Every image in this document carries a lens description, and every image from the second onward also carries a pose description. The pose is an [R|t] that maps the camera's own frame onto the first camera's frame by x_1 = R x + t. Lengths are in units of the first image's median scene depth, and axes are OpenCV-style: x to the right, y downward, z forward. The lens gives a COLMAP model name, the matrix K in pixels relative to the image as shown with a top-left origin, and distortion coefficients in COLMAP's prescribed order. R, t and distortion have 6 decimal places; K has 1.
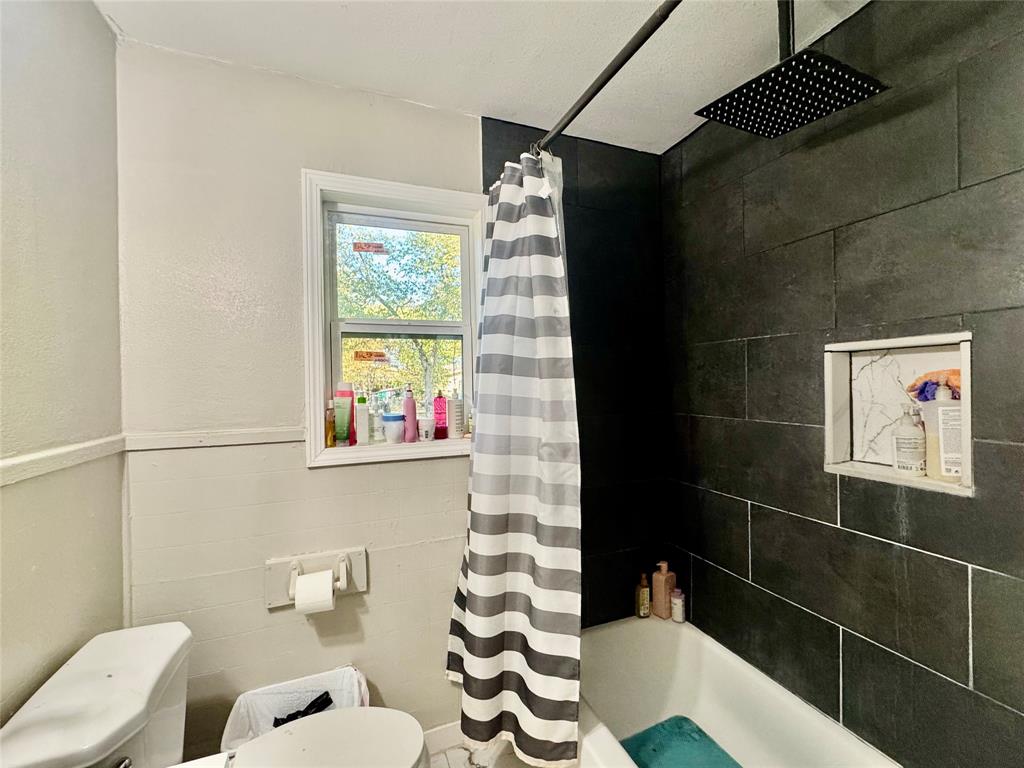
lens RADIAL K [[435.6, 0, 512.3], [0, 435.6, 382.0], [0, 0, 1]] dist [-0.001211, -0.000542]
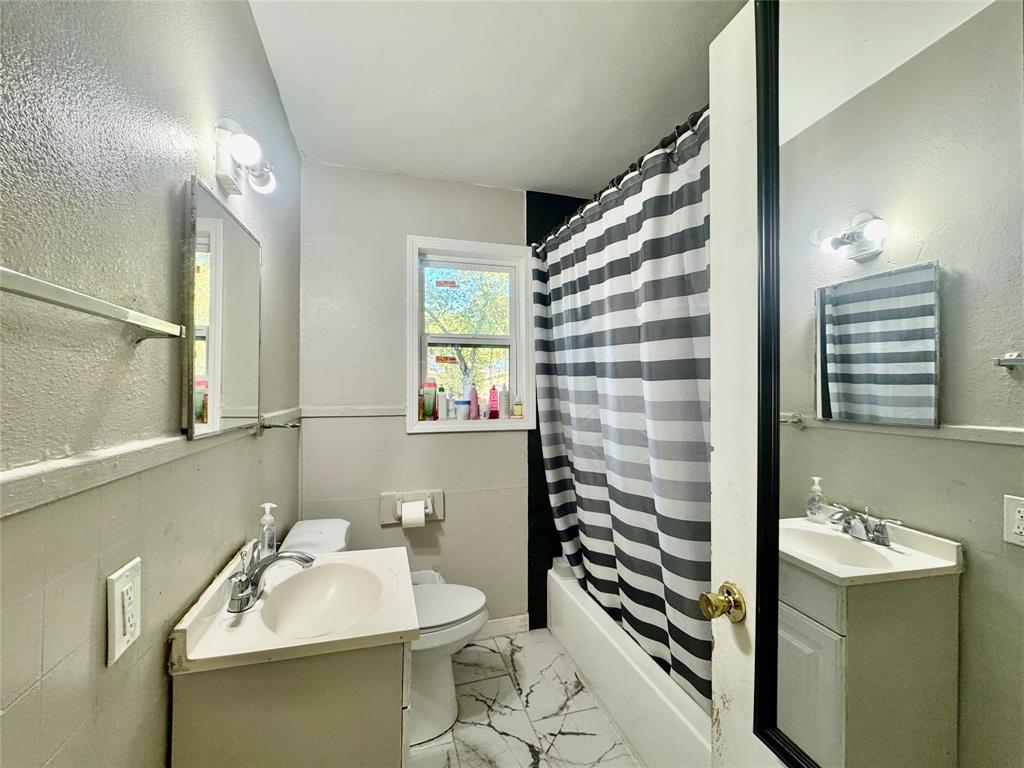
lens RADIAL K [[435.6, 0, 514.9], [0, 435.6, 384.0], [0, 0, 1]] dist [-0.001211, -0.000542]
pose [[0.997301, 0.015930, -0.071671, 0.003607], [-0.016481, 0.999839, -0.007091, 0.028824], [0.071546, 0.008253, 0.997403, -0.437909]]
